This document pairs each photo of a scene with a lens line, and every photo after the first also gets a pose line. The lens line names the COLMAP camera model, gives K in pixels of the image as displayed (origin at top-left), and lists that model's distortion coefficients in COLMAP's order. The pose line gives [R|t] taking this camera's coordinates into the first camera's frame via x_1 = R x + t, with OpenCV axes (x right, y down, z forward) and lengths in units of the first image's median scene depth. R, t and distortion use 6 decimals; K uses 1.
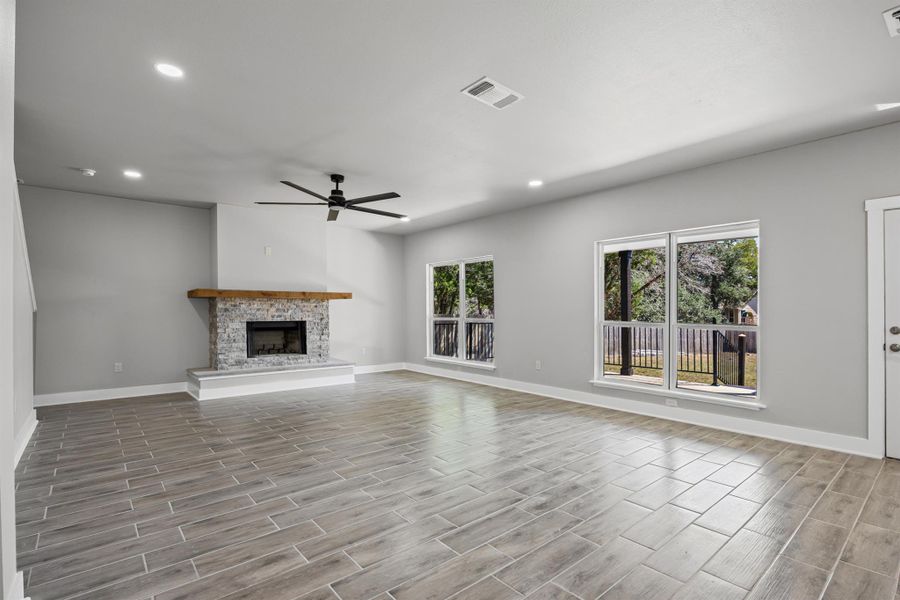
lens RADIAL K [[433.1, 0, 450.4], [0, 433.1, 306.8], [0, 0, 1]] dist [-0.003013, -0.000244]
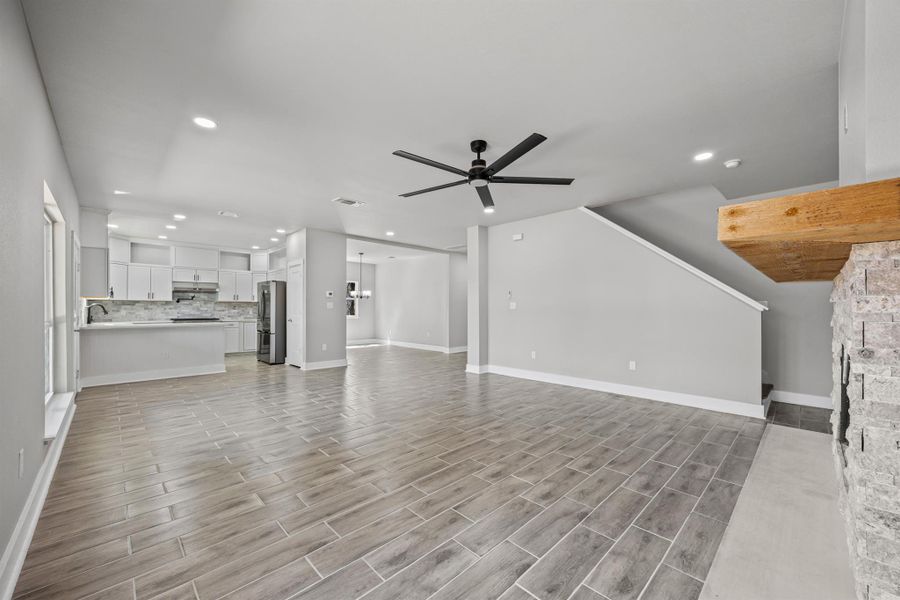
lens RADIAL K [[349.1, 0, 444.2], [0, 349.1, 313.9], [0, 0, 1]] dist [0.000924, -0.000194]
pose [[-0.998582, -0.002155, -0.053187, -0.120981], [-0.002124, 0.999998, -0.000634, 0.018046], [0.053189, -0.000520, -0.998584, 1.261104]]
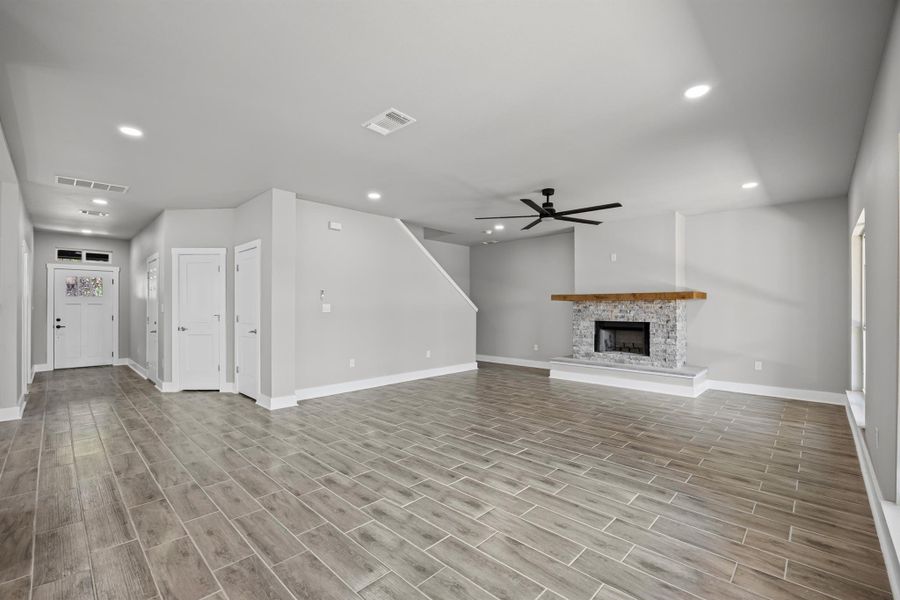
lens RADIAL K [[390.0, 0, 451.1], [0, 390.0, 310.9], [0, 0, 1]] dist [-0.012704, 0.000425]
pose [[0.102394, 0.006308, -0.994724, 0.533251], [0.006802, 0.999952, 0.007041, -0.002664], [0.994721, -0.007487, 0.102346, 0.505295]]
